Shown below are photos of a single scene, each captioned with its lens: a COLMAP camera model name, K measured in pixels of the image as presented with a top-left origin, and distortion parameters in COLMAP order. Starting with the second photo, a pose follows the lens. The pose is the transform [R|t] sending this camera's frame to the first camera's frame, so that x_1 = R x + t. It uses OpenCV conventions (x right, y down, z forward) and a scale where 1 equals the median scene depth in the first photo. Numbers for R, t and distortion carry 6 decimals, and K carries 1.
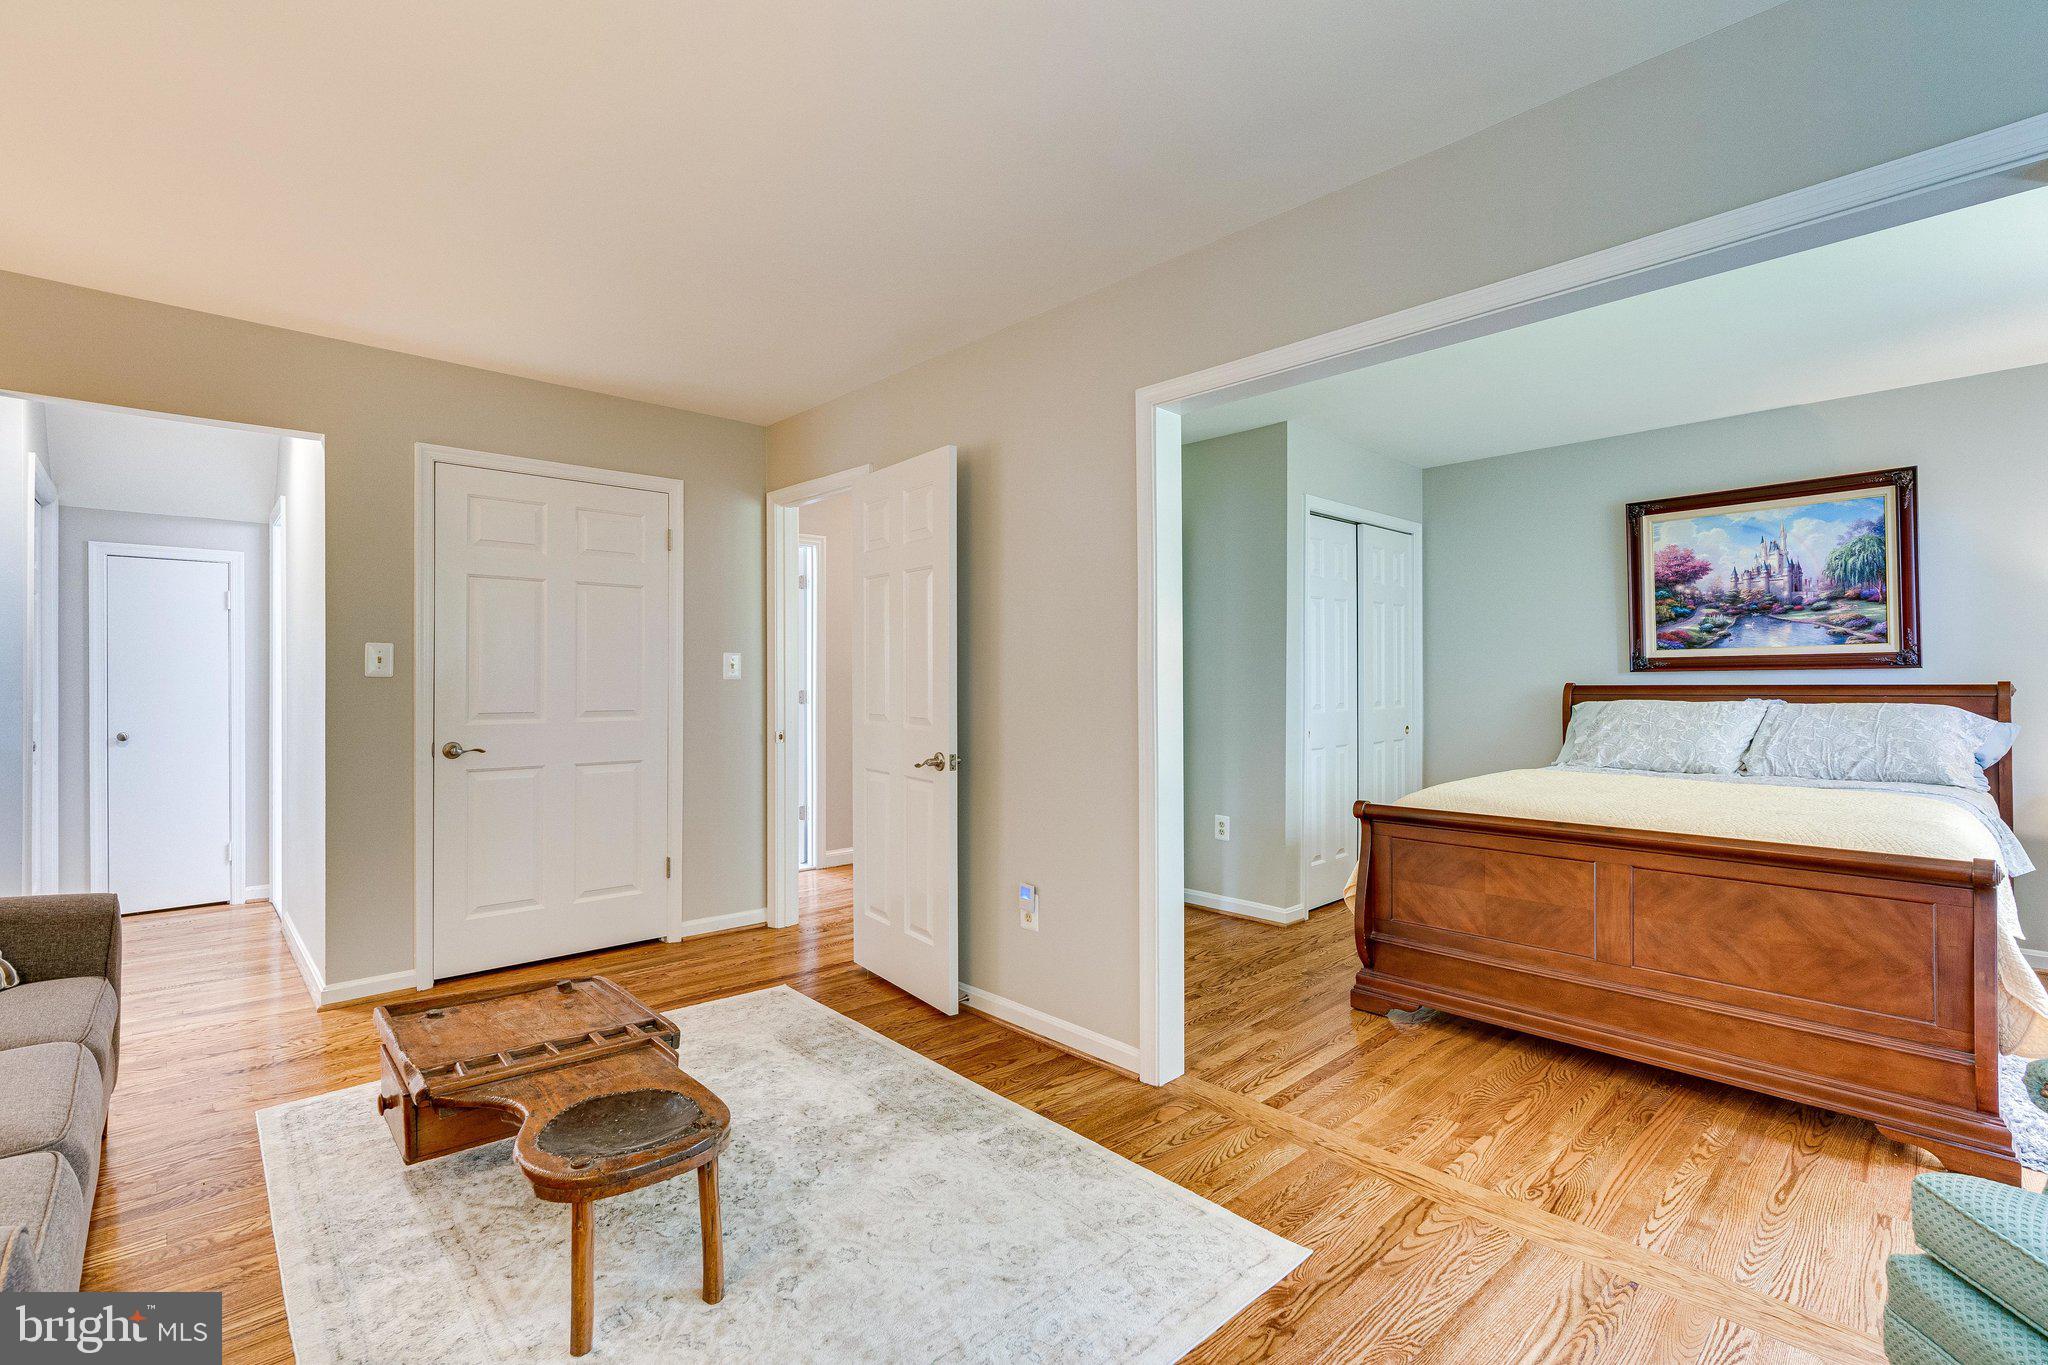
lens RADIAL K [[925.2, 0, 1021.4], [0, 925.2, 680.9], [0, 0, 1]] dist [0.002177, 0.000678]
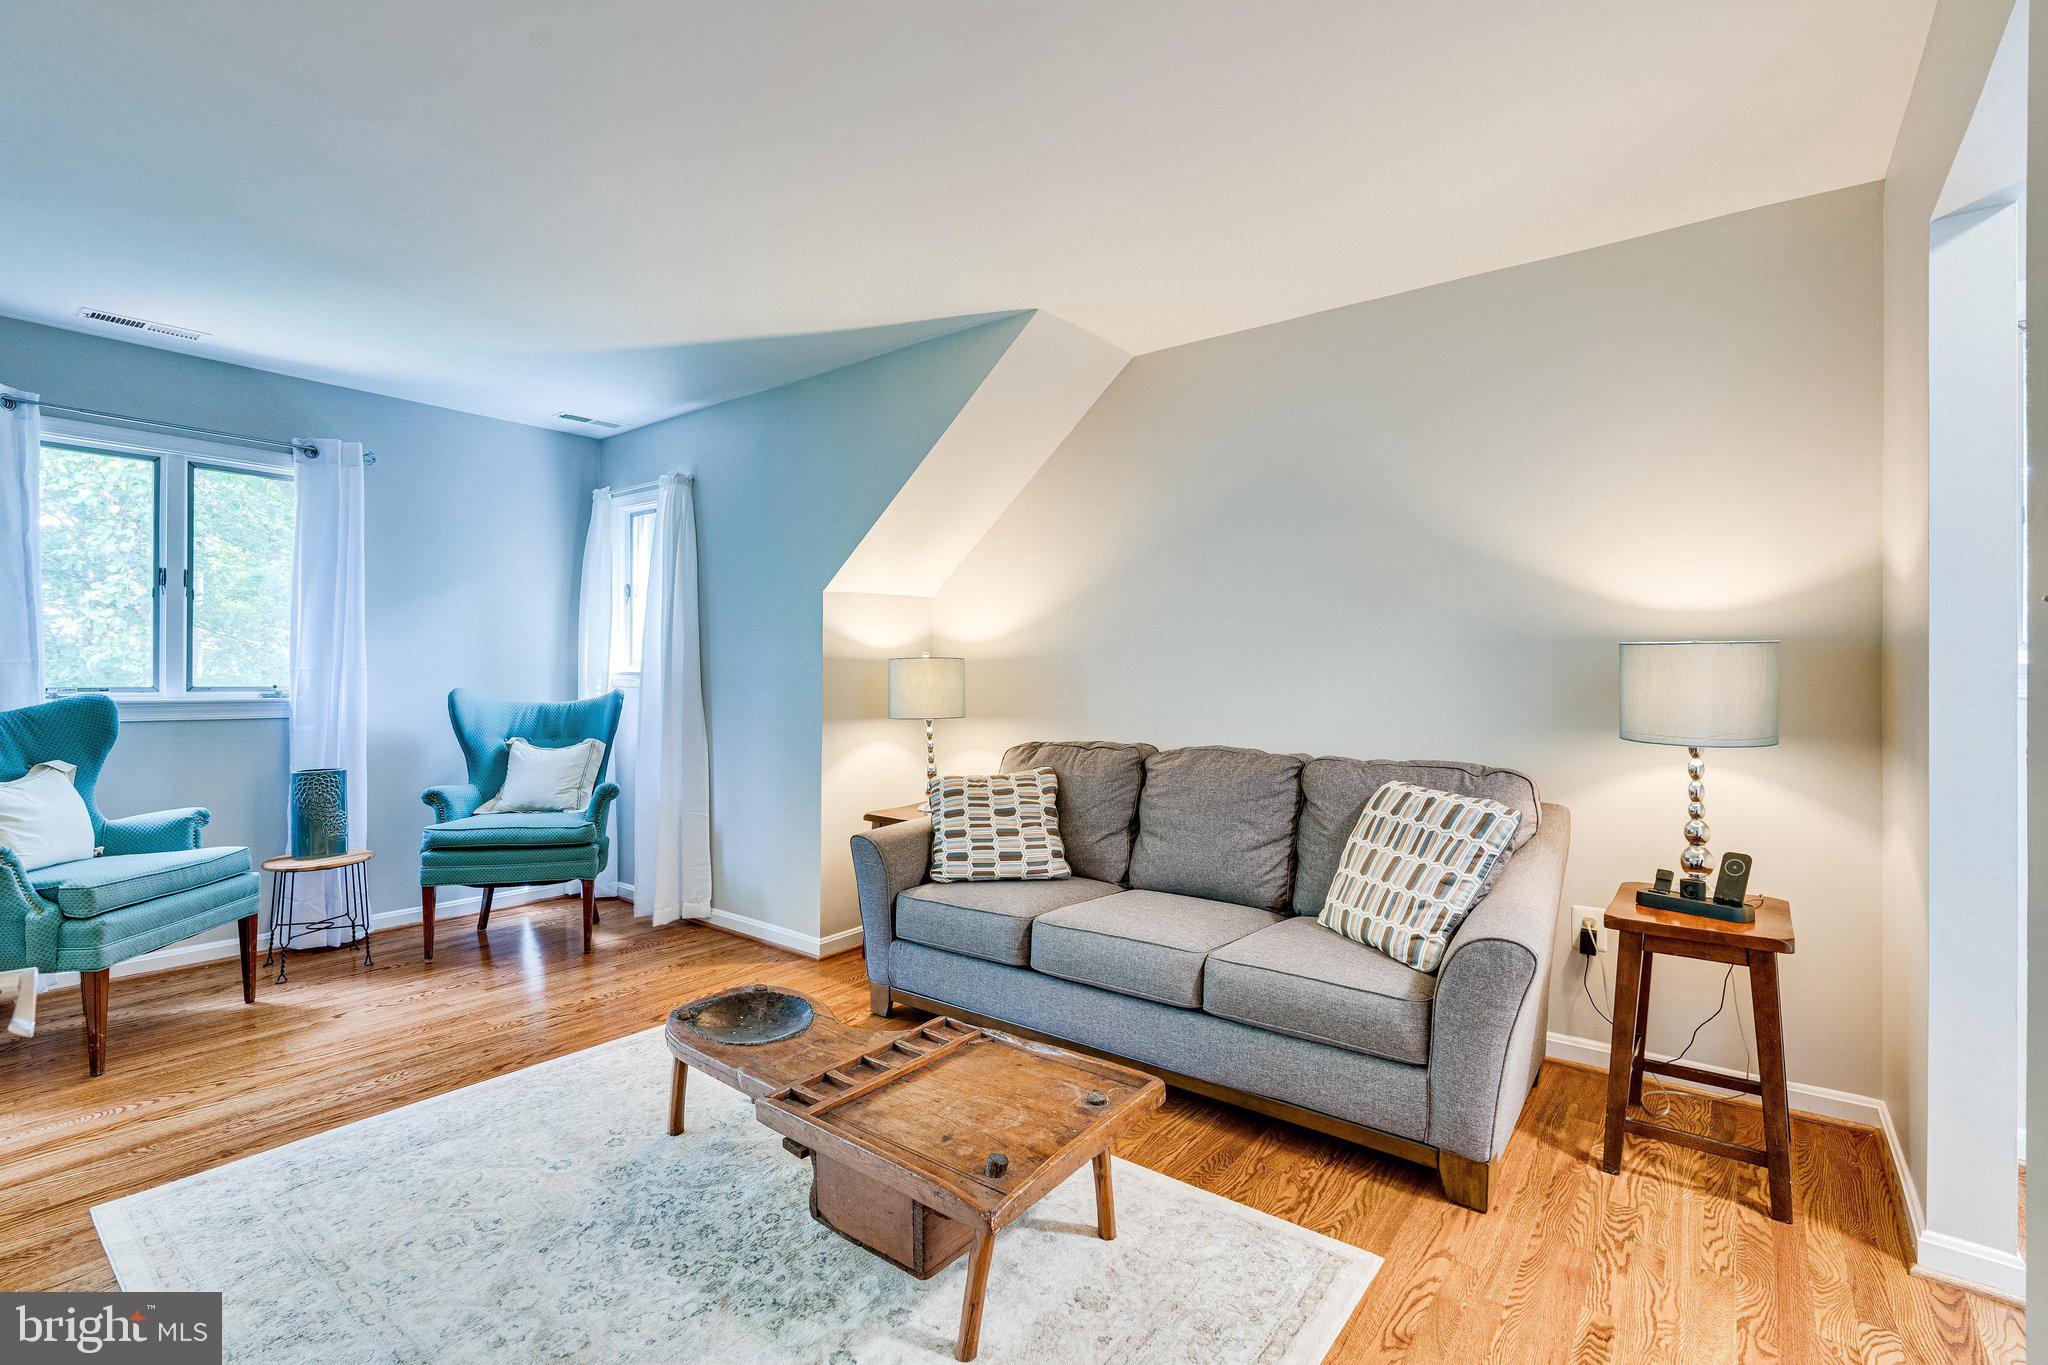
lens RADIAL K [[925.2, 0, 1025.2], [0, 925.2, 684.4], [0, 0, 1]] dist [0.002177, 0.000678]
pose [[-0.987767, -0.001318, -0.155934, -0.510027], [-0.002284, 0.999979, 0.006017, 0.008888], [0.155923, 0.006299, -0.987749, 1.970824]]
